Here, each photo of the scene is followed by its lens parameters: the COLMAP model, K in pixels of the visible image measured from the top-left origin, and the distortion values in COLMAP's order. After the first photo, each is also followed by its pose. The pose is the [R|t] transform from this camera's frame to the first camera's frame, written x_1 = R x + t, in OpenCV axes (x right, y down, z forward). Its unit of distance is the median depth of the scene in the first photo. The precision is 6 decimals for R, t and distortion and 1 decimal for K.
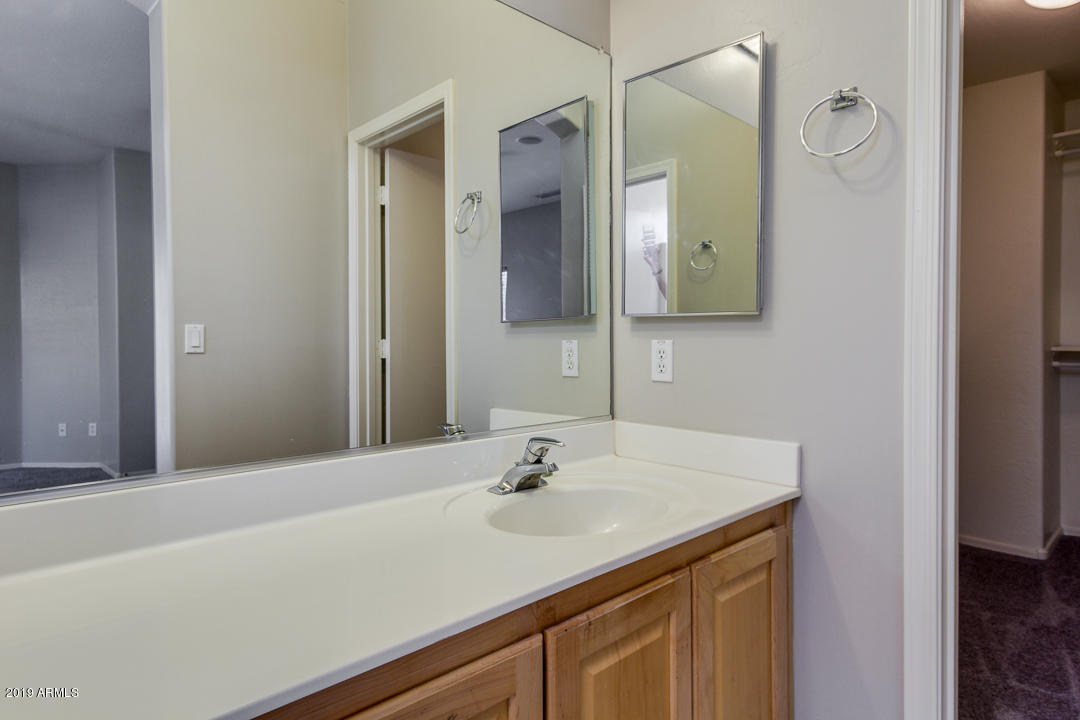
lens RADIAL K [[597.9, 0, 539.8], [0, 597.9, 367.9], [0, 0, 1]] dist [0.004301, 0.000294]
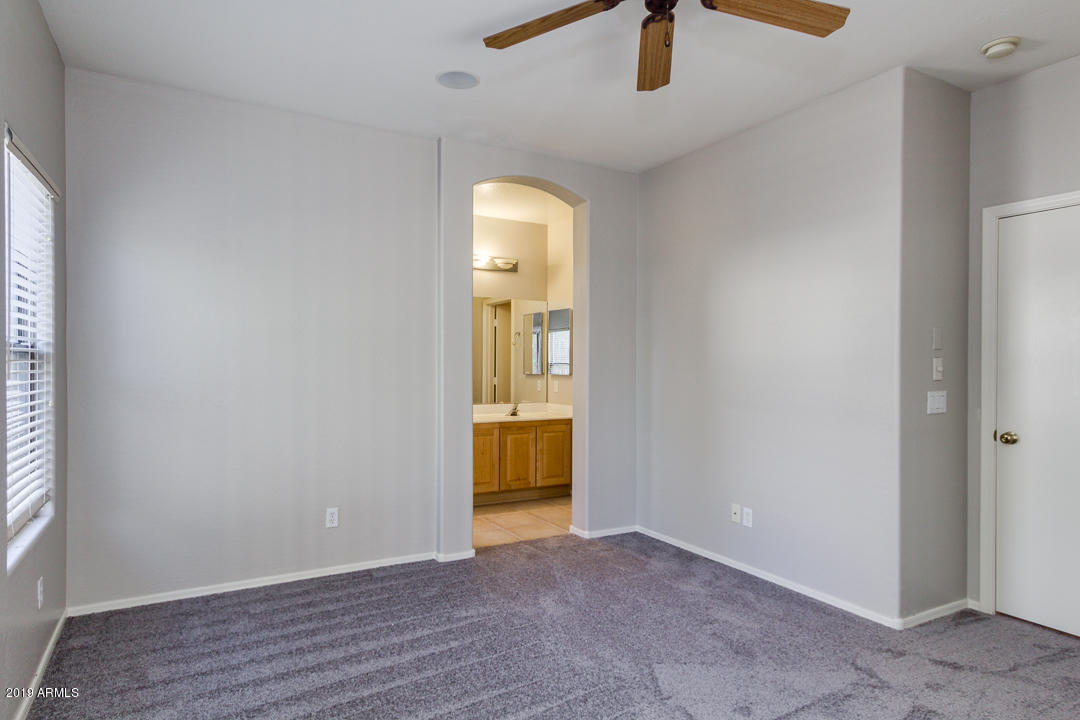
lens RADIAL K [[597.9, 0, 539.8], [0, 597.9, 367.9], [0, 0, 1]] dist [0.004301, 0.000294]
pose [[0.967527, 0.002817, -0.252754, 0.946650], [-0.013211, 0.999135, -0.039434, 0.019076], [0.252424, 0.041493, 0.966727, -2.381884]]
